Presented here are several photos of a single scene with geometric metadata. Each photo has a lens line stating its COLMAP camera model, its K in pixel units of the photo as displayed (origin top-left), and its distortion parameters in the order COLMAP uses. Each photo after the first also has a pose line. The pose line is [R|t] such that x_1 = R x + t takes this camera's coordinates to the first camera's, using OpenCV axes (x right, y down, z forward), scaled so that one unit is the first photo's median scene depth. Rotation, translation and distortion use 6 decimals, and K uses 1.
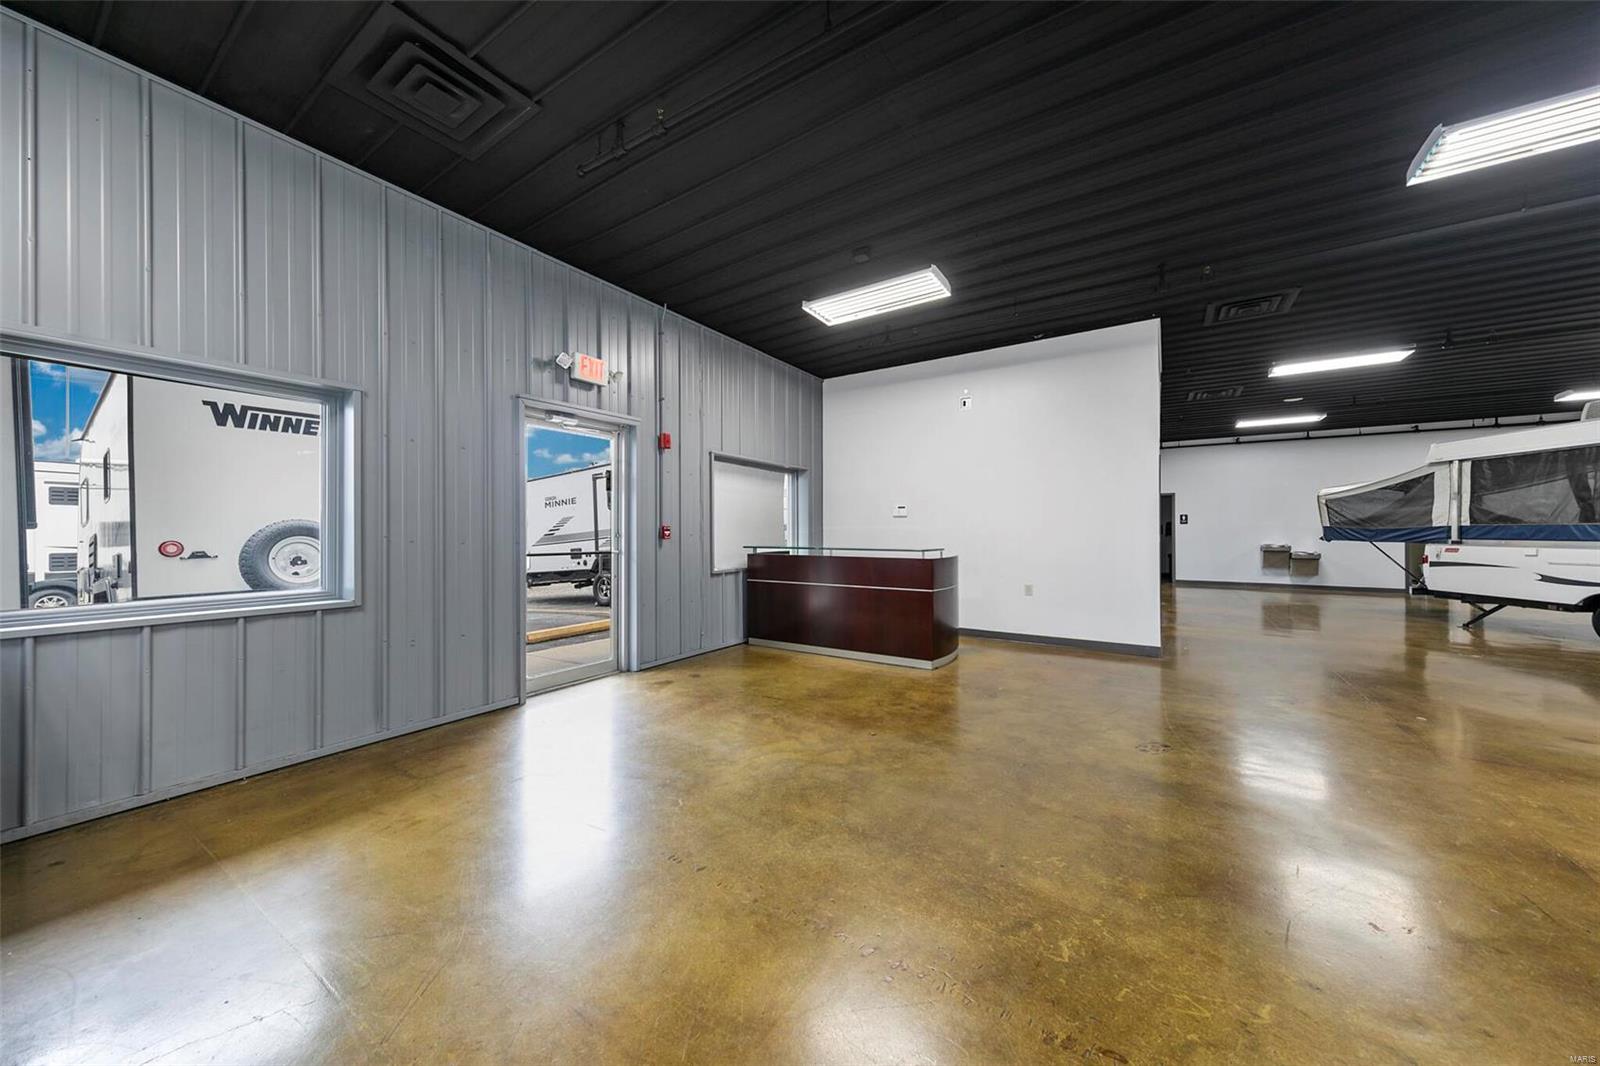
lens RADIAL K [[550.6, 0, 790.5], [0, 550.6, 528.9], [0, 0, 1]] dist [-0.008844, 0.000068]
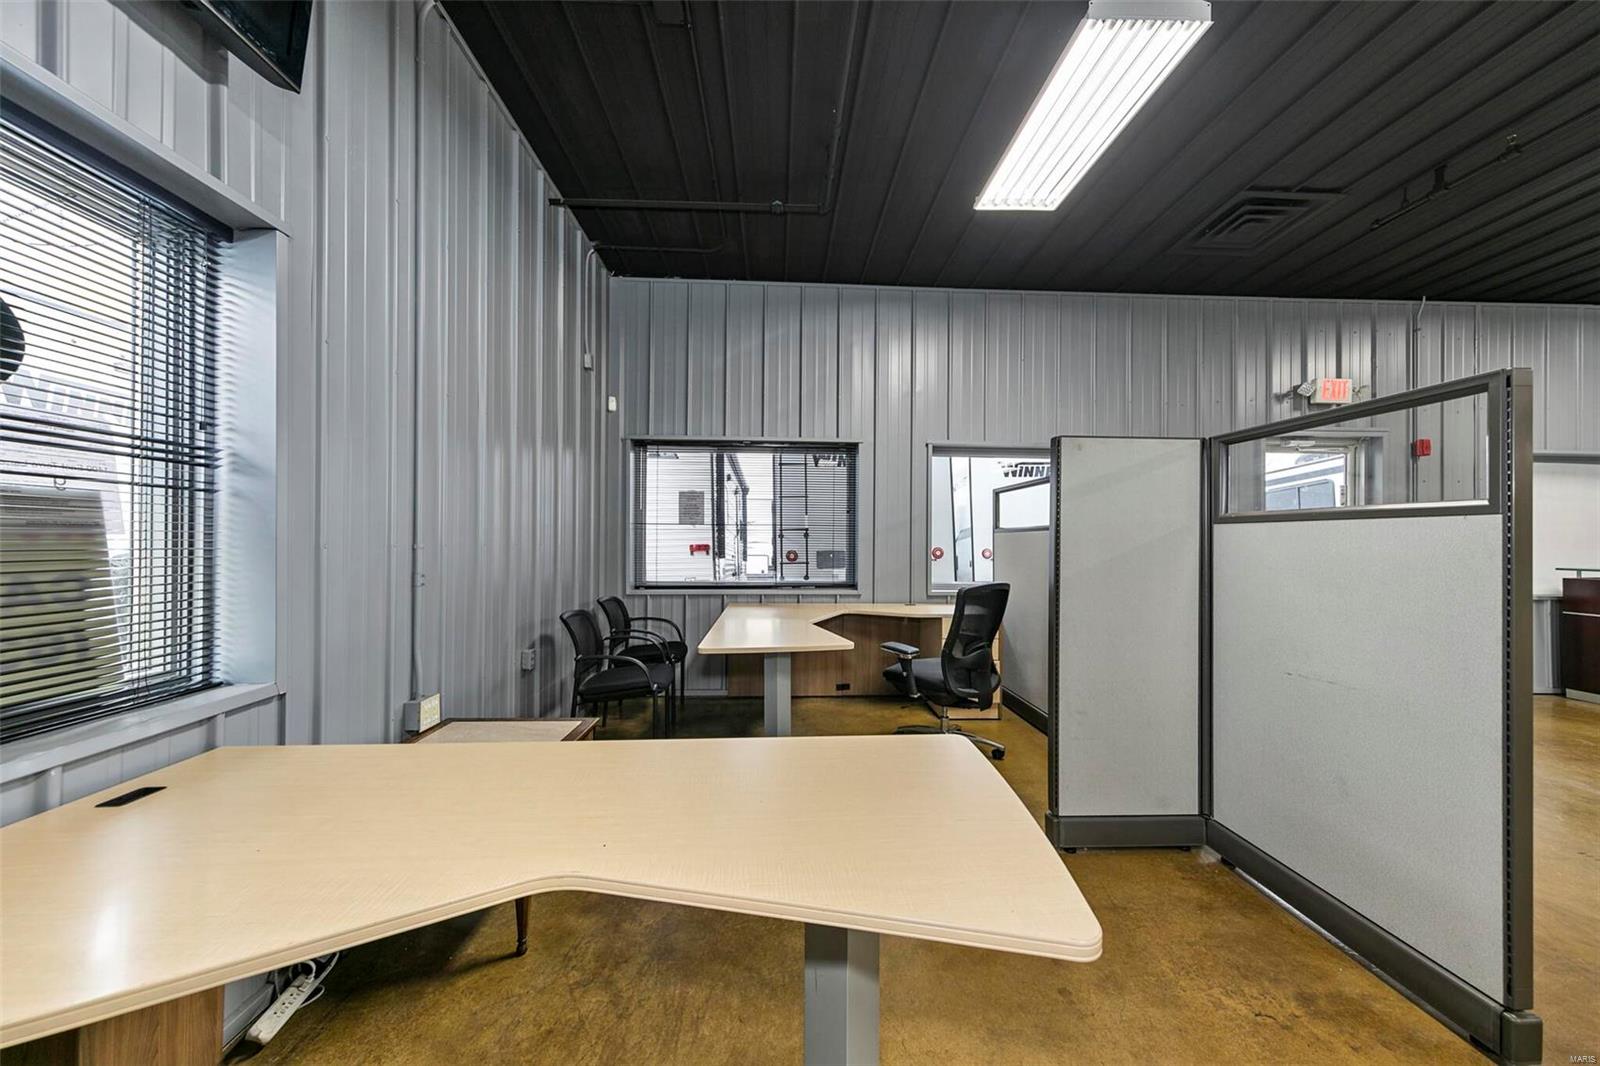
lens RADIAL K [[544.3, 0, 796.4], [0, 544.3, 537.5], [0, 0, 1]] dist [0.000943, 0.000209]
pose [[0.586460, -0.000363, -0.809978, -0.105128], [-0.004583, 0.999982, -0.003766, -0.003842], [0.809965, 0.005921, 0.586448, -0.360234]]
